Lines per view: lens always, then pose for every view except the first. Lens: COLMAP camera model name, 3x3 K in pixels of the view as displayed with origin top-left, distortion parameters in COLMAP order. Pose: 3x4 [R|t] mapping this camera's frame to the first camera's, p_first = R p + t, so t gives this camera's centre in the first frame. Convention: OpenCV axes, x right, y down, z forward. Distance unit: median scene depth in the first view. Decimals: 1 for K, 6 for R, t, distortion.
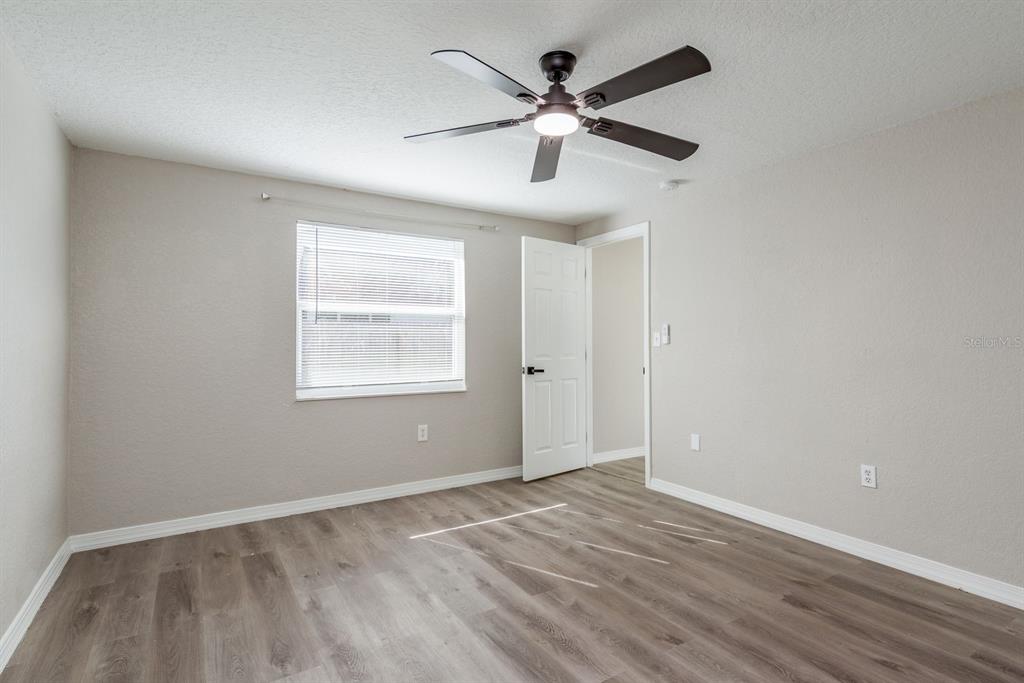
lens RADIAL K [[497.9, 0, 511.9], [0, 497.9, 341.7], [0, 0, 1]] dist [-0.002960, -0.000509]
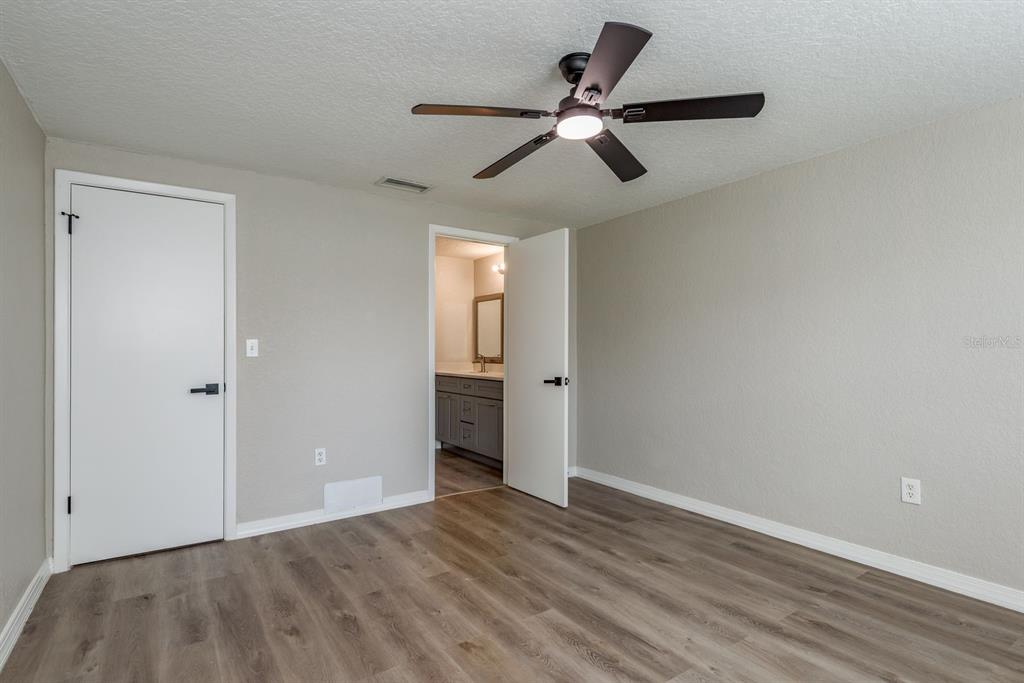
lens RADIAL K [[497.9, 0, 511.6], [0, 497.9, 343.4], [0, 0, 1]] dist [-0.002960, -0.000509]
pose [[-0.998985, 0.008624, -0.044216, 0.276214], [0.008887, 0.999944, -0.005739, -0.006381], [0.044164, -0.006126, -0.999006, 2.018880]]
